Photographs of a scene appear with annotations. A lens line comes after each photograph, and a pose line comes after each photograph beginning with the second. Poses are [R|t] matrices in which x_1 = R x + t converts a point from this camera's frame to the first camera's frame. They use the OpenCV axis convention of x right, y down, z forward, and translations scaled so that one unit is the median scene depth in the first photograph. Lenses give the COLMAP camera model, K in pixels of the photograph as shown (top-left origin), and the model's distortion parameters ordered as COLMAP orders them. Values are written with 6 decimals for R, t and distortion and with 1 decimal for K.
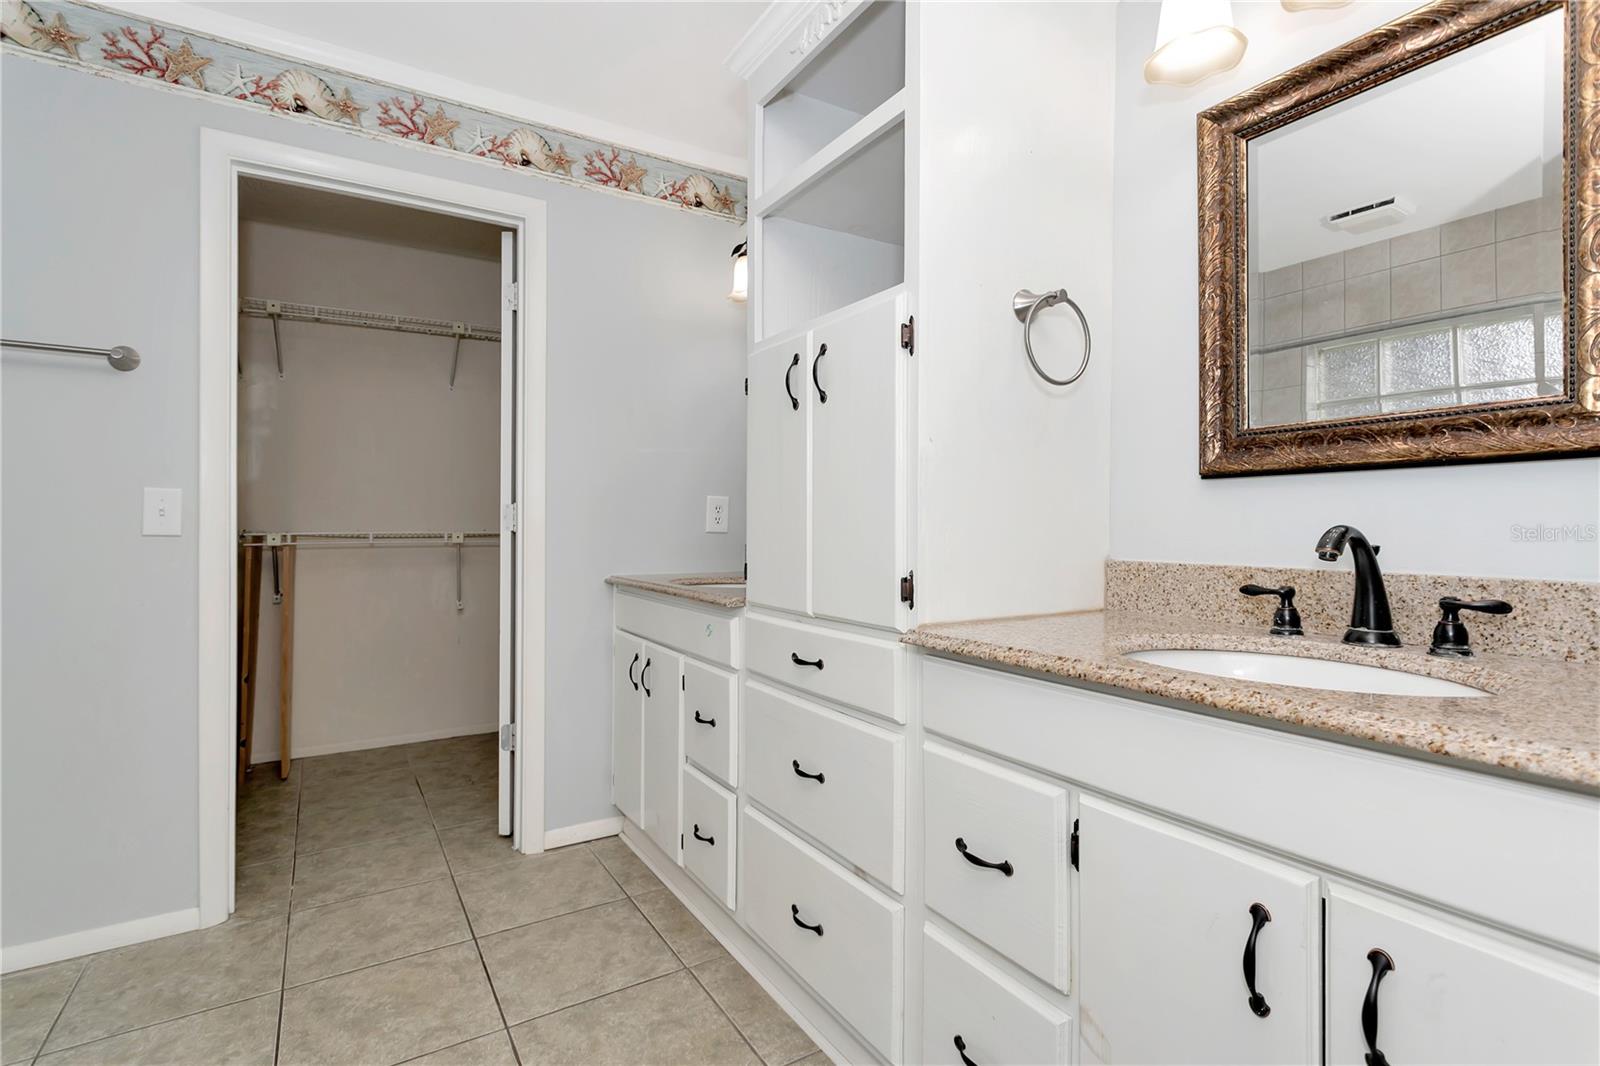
lens RADIAL K [[768.0, 0, 787.1], [0, 768.0, 523.7], [0, 0, 1]] dist [0.014408, -0.000153]
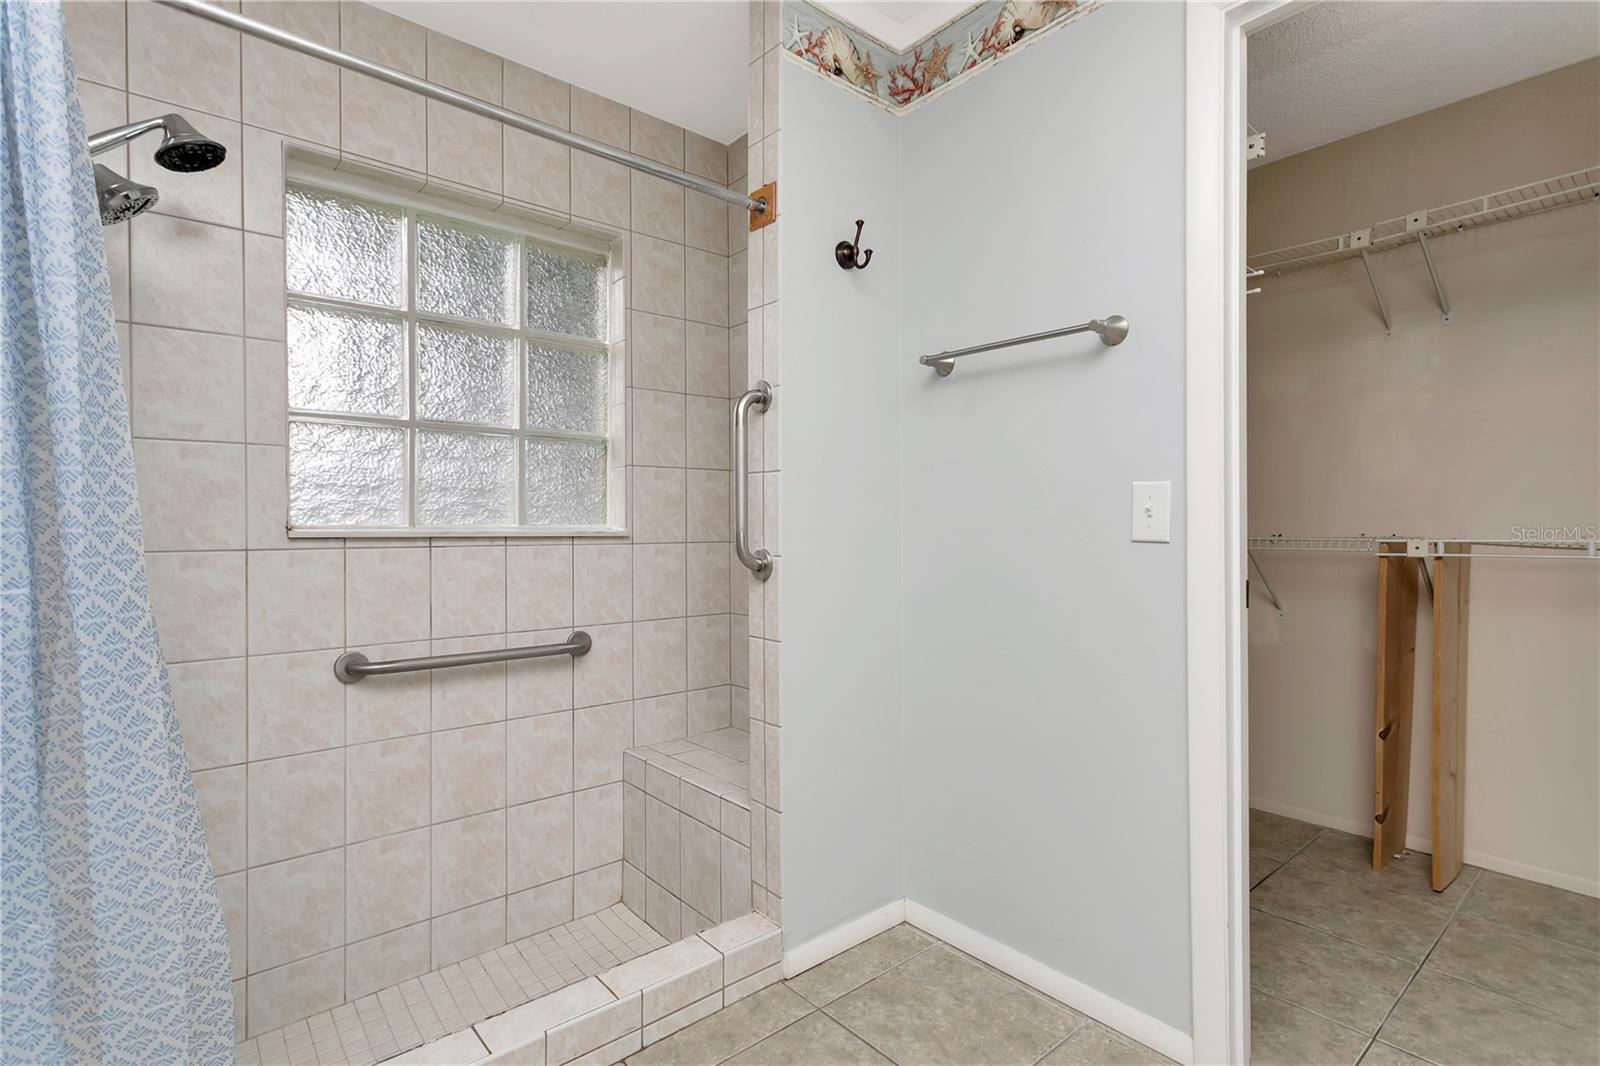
lens RADIAL K [[768.0, 0, 801.0], [0, 768.0, 530.5], [0, 0, 1]] dist [0.014408, -0.000153]
pose [[0.169277, 0.004295, -0.985559, -0.056471], [-0.000182, 0.999991, 0.004327, 0.000942], [0.985569, -0.000553, 0.169276, 0.315731]]
